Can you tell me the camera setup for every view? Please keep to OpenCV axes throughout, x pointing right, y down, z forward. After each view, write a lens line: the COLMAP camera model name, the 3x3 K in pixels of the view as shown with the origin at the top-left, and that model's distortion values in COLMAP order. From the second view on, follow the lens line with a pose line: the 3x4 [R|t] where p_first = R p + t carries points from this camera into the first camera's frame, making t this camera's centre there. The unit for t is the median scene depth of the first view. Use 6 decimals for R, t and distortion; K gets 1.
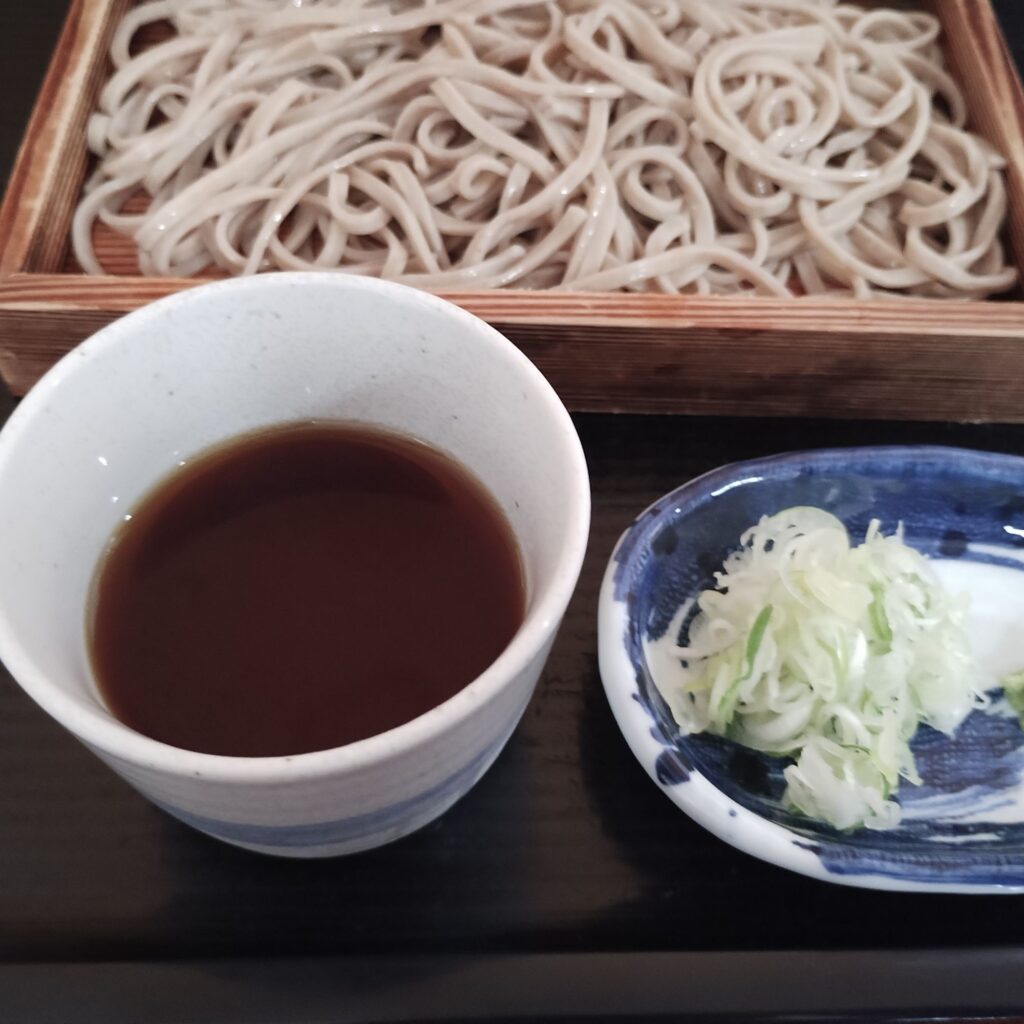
lens RADIAL K [[1162.8, 0, 507.8], [0, 1162.8, 516.4], [0, 0, 1]] dist [0.025501, 0.000000]
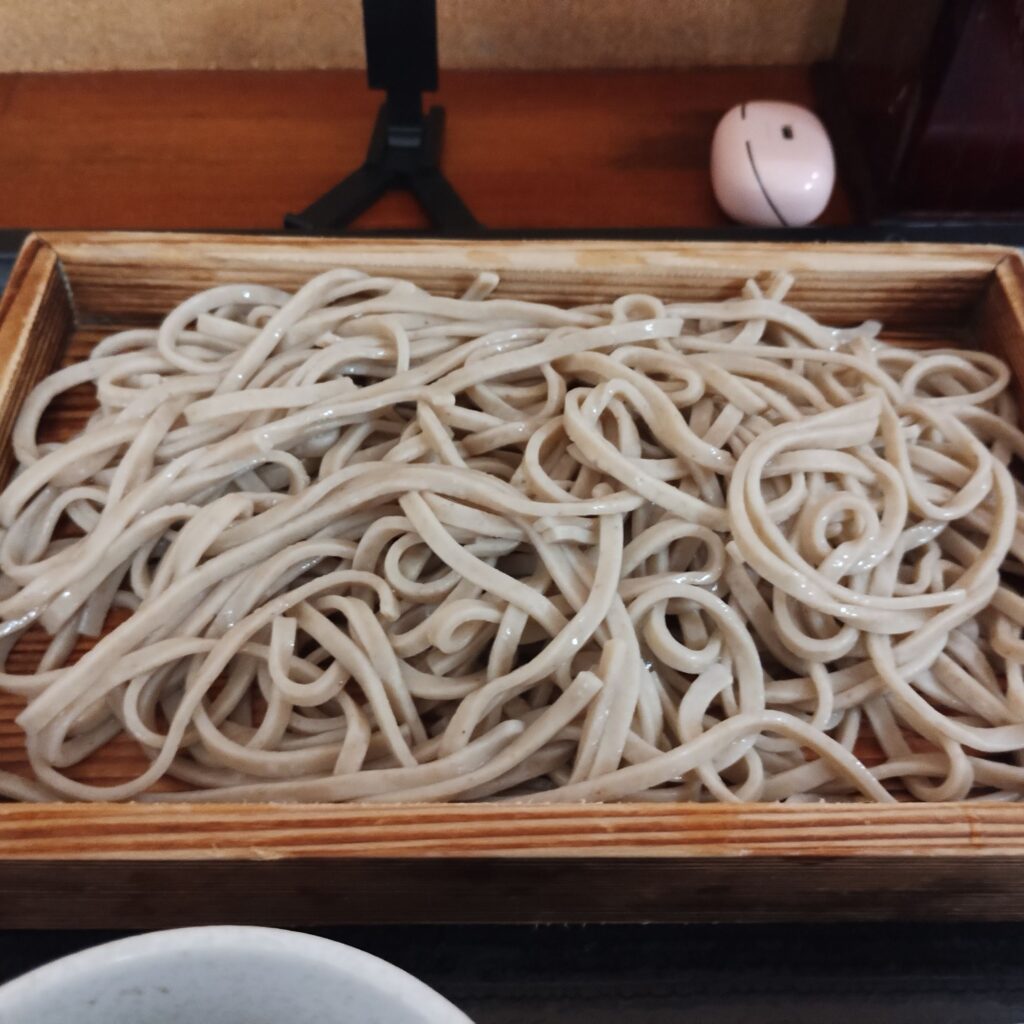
lens RADIAL K [[1162.8, 0, 507.3], [0, 1162.8, 509.7], [0, 0, 1]] dist [0.025501, 0.000000]
pose [[0.999849, -0.016956, 0.003739, 0.004427], [0.017278, 0.992944, -0.117318, -0.285051], [-0.001724, 0.117365, 0.993087, 0.219630]]
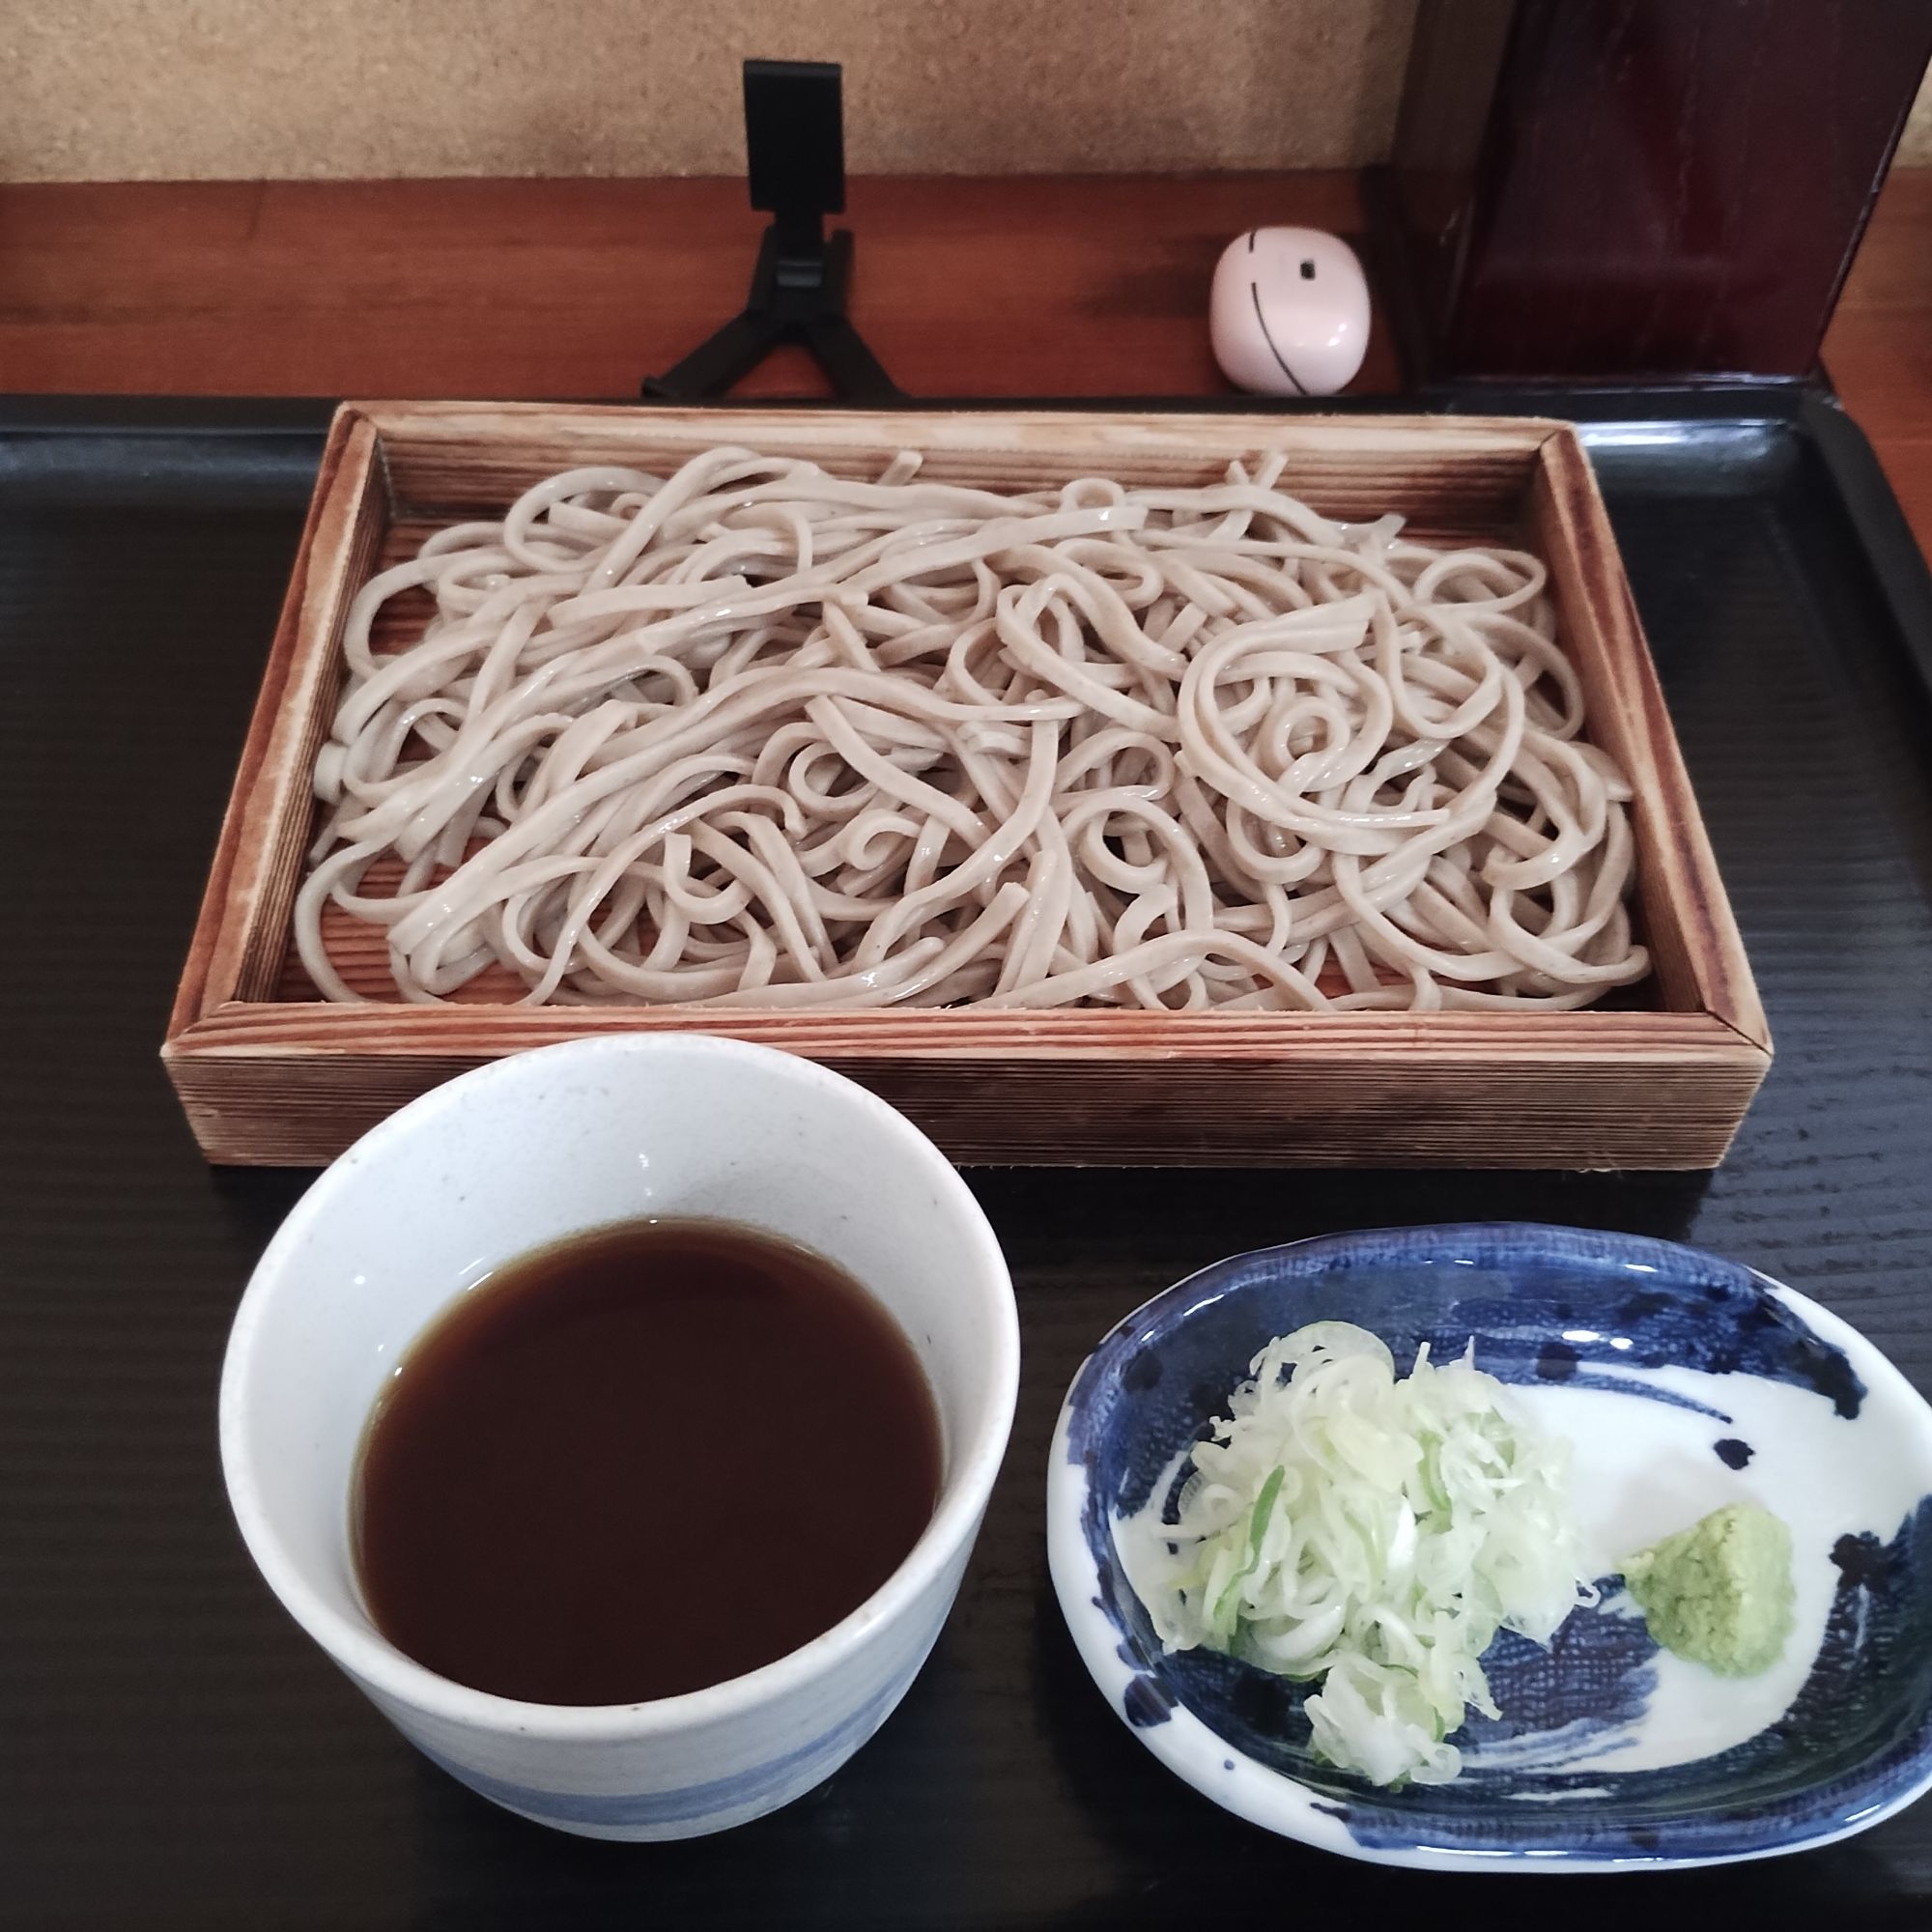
lens RADIAL K [[2193.9, 0, 975.0], [0, 2193.9, 958.2], [0, 0, 1]] dist [0.025501, 0.000000]
pose [[0.999809, -0.017891, 0.007808, 0.024120], [0.018616, 0.994229, -0.105650, -0.080565], [-0.005872, 0.105775, 0.994373, -0.324225]]
